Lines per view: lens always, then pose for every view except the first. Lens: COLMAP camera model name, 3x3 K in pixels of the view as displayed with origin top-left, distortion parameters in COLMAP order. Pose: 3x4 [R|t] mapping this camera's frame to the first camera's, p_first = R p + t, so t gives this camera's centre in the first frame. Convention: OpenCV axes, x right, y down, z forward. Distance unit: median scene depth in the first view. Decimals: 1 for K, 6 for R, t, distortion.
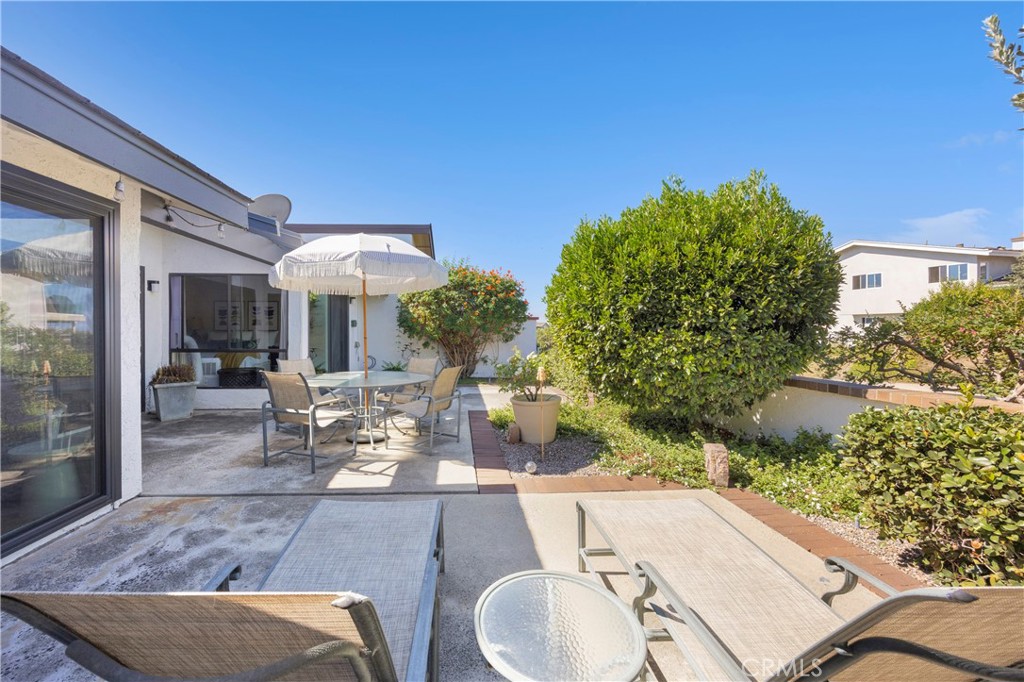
lens RADIAL K [[403.5, 0, 473.6], [0, 403.5, 330.1], [0, 0, 1]] dist [-0.001095, -0.000019]
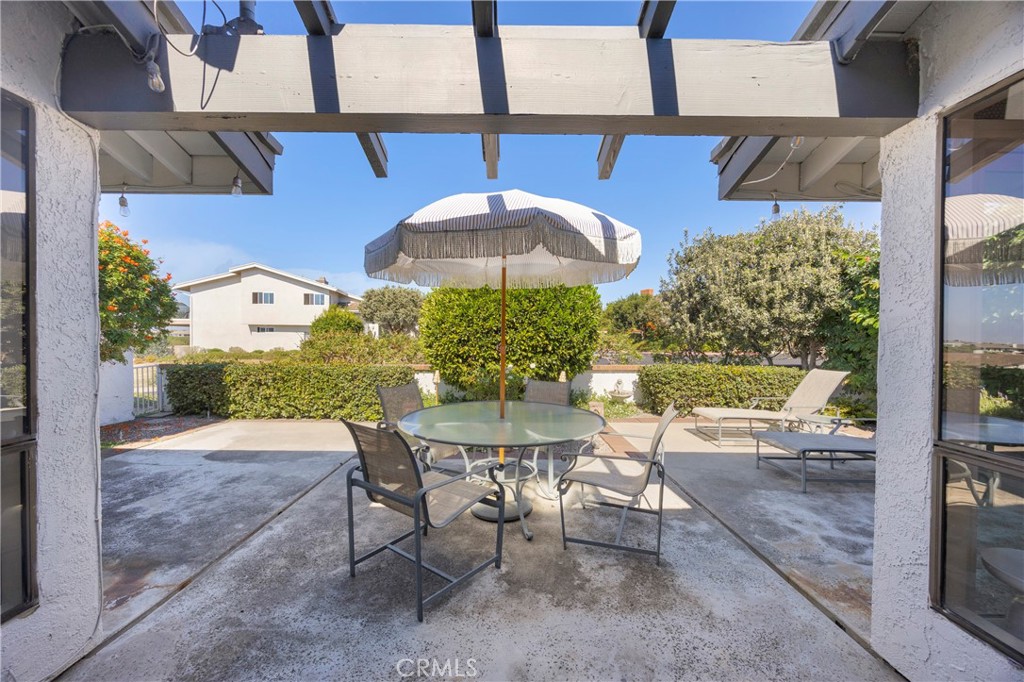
lens RADIAL K [[387.1, 0, 508.2], [0, 387.1, 340.0], [0, 0, 1]] dist [-0.001724, -0.000017]
pose [[0.028758, -0.005487, 0.999571, -1.086328], [-0.004921, 0.999972, 0.005631, -0.012873], [-0.999574, -0.005081, 0.028730, 1.183290]]
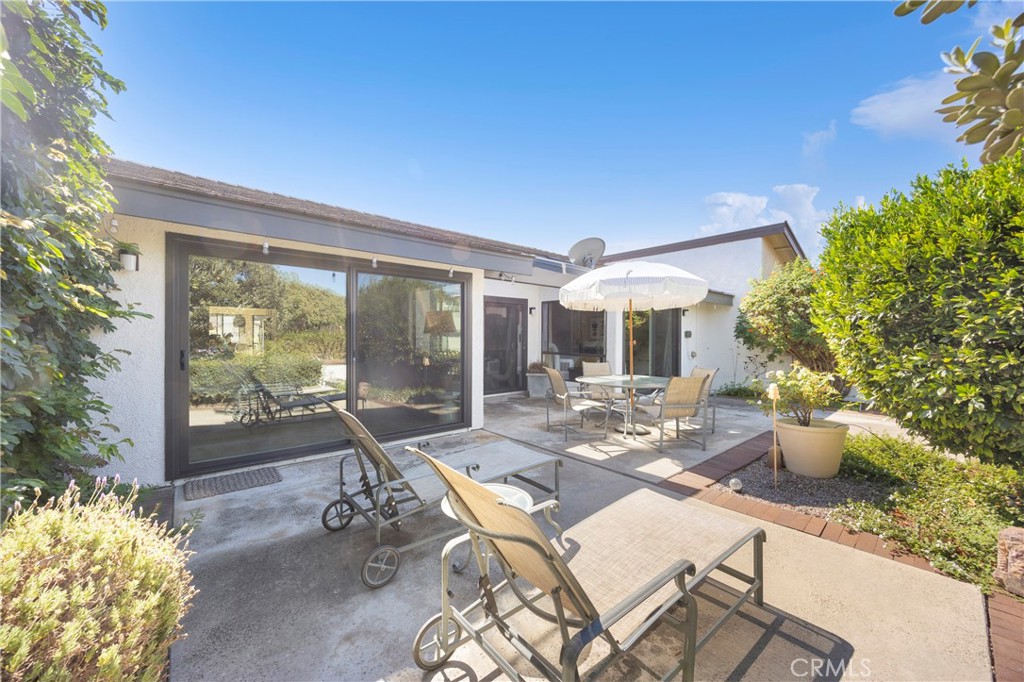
lens RADIAL K [[387.1, 0, 508.2], [0, 387.1, 340.0], [0, 0, 1]] dist [-0.001724, -0.000017]
pose [[0.619640, 0.010269, -0.784819, 0.496788], [-0.009543, 0.999939, 0.005549, -0.005560], [0.784828, 0.004052, 0.619700, -0.001920]]
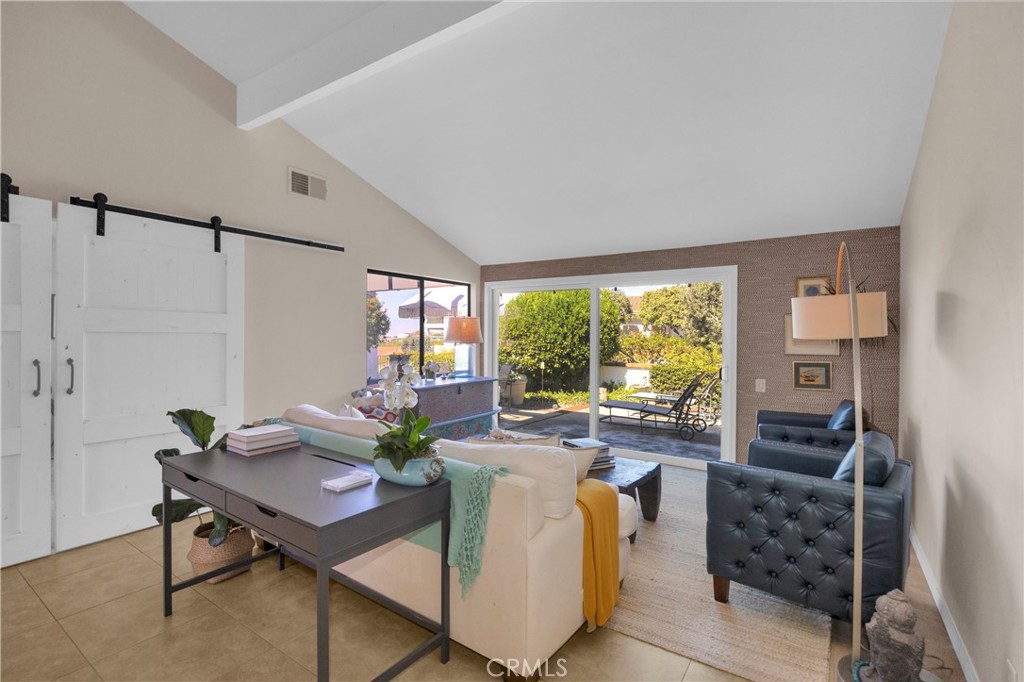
lens RADIAL K [[476.7, 0, 512.7], [0, 476.7, 336.0], [0, 0, 1]] dist [-0.000297, -0.000022]
pose [[0.589750, 0.004133, 0.807575, -1.972423], [-0.004963, 0.999987, -0.001493, -0.038969], [-0.807571, -0.003128, 0.589763, -0.324656]]
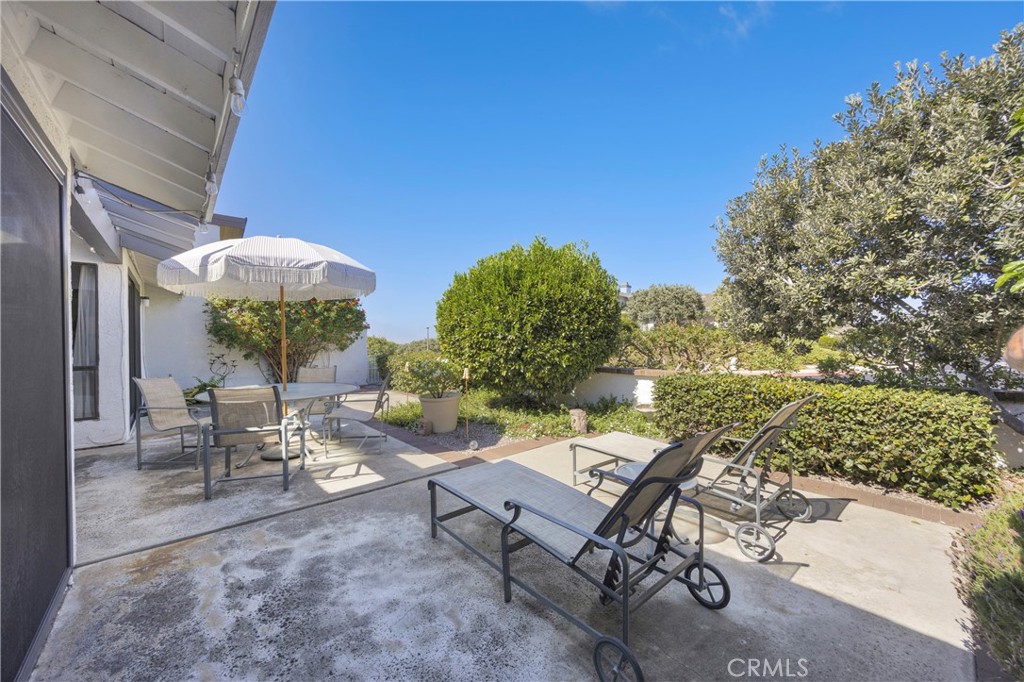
lens RADIAL K [[387.1, 0, 508.2], [0, 387.1, 340.0], [0, 0, 1]] dist [-0.001724, -0.000017]
pose [[0.780032, -0.005649, 0.625714, -0.513608], [0.002963, 0.999981, 0.005335, -0.003009], [-0.625732, -0.002308, 0.780035, -0.033839]]
